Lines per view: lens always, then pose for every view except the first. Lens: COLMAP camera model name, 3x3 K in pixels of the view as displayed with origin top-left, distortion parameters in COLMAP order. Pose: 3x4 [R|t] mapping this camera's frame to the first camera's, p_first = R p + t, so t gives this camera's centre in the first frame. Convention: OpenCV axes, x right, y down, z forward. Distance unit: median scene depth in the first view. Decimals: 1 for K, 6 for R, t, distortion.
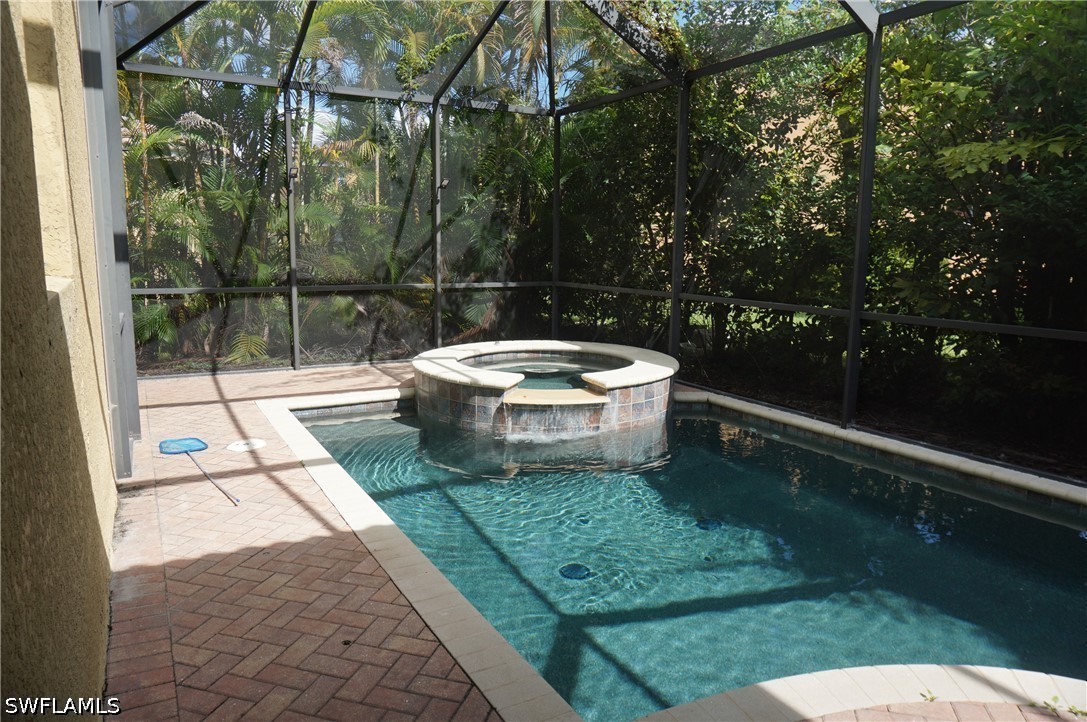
lens RADIAL K [[716.3, 0, 539.5], [0, 716.3, 367.8], [0, 0, 1]] dist [-0.057936, 0.035012]
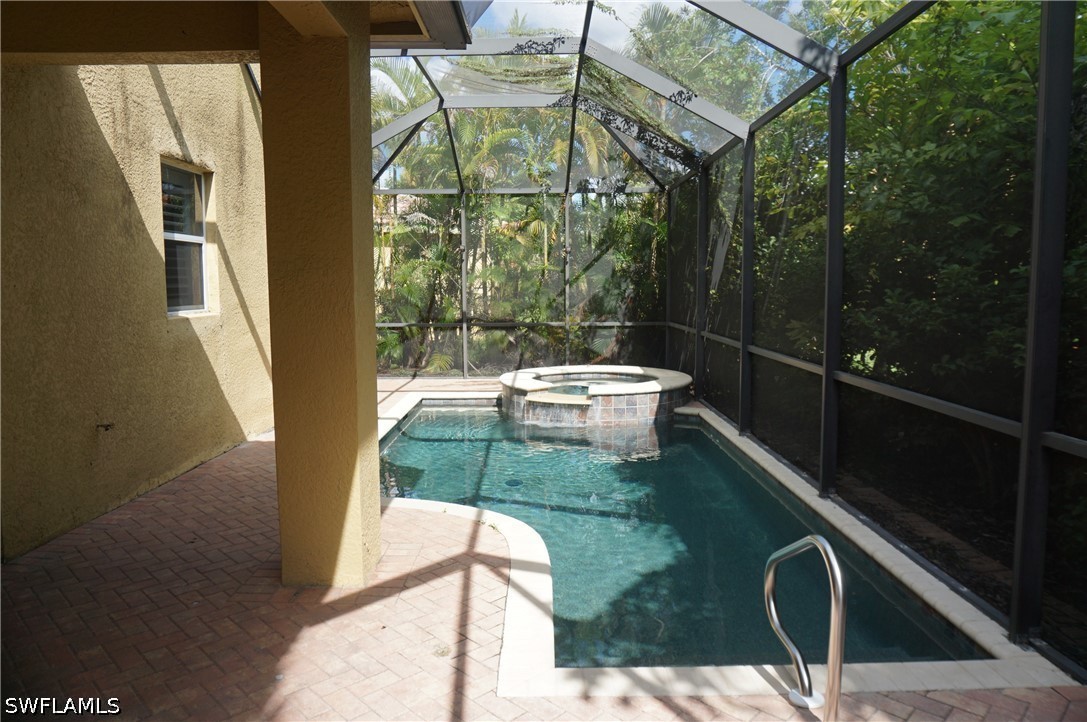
lens RADIAL K [[716.3, 0, 539.5], [0, 716.3, 367.8], [0, 0, 1]] dist [-0.057936, 0.035012]
pose [[0.866615, 0.038939, -0.497456, 0.559192], [-0.068382, 0.996812, -0.041101, 0.032098], [0.494269, 0.069636, 0.866515, -0.230932]]
